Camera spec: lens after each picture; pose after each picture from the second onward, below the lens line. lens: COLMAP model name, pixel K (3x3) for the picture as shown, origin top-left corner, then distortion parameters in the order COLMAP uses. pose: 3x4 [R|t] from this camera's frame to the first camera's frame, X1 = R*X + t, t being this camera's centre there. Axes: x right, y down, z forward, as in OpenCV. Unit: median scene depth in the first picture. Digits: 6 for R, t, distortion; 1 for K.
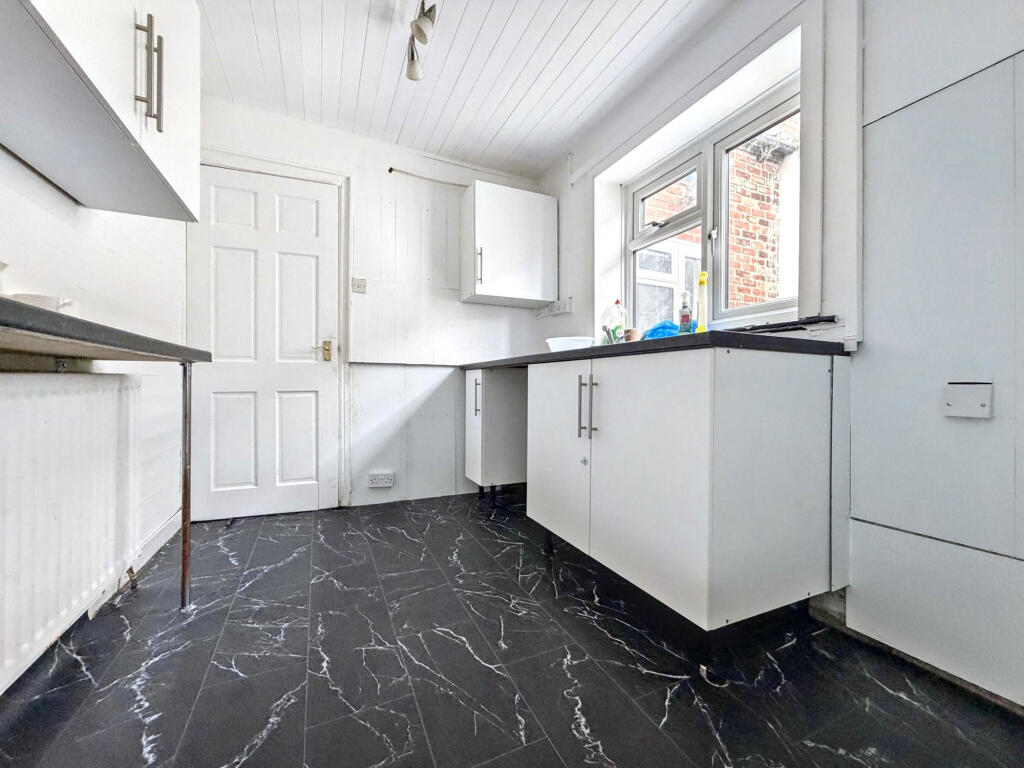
lens RADIAL K [[410.2, 0, 509.4], [0, 410.2, 384.8], [0, 0, 1]] dist [0.000857, 0.000265]
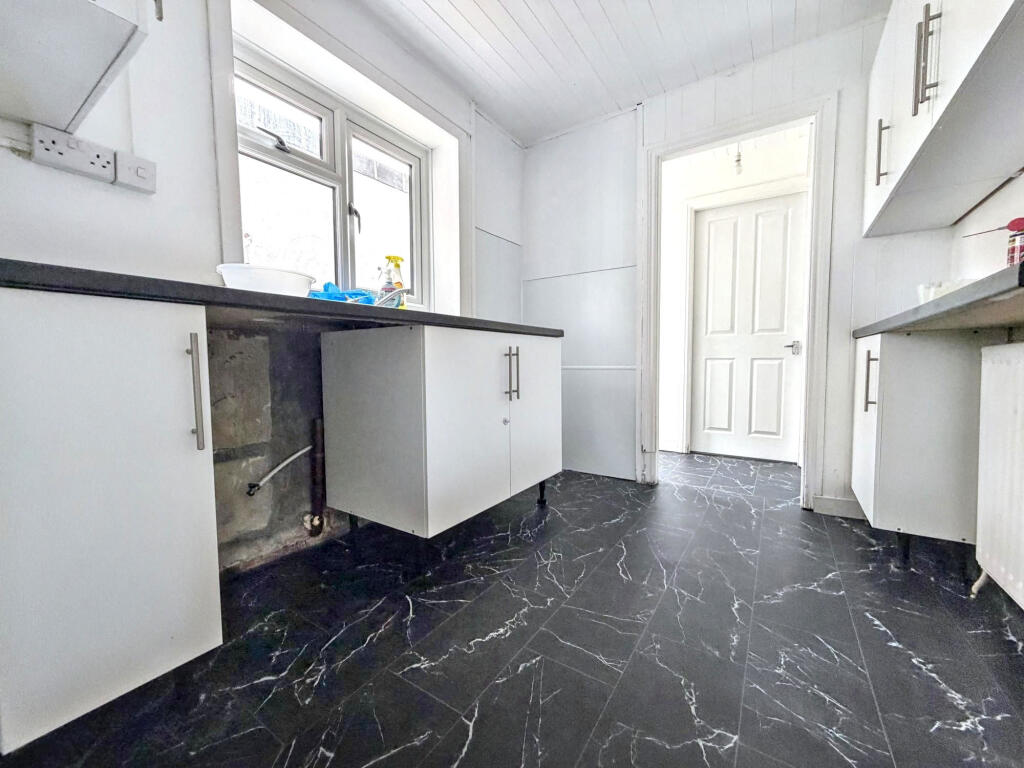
lens RADIAL K [[410.2, 0, 509.4], [0, 410.2, 384.8], [0, 0, 1]] dist [0.000857, 0.000265]
pose [[-0.526303, -0.051134, 0.848758, -0.793527], [0.005215, 0.997977, 0.063357, 0.010921], [-0.850281, 0.037772, -0.524972, 1.590643]]
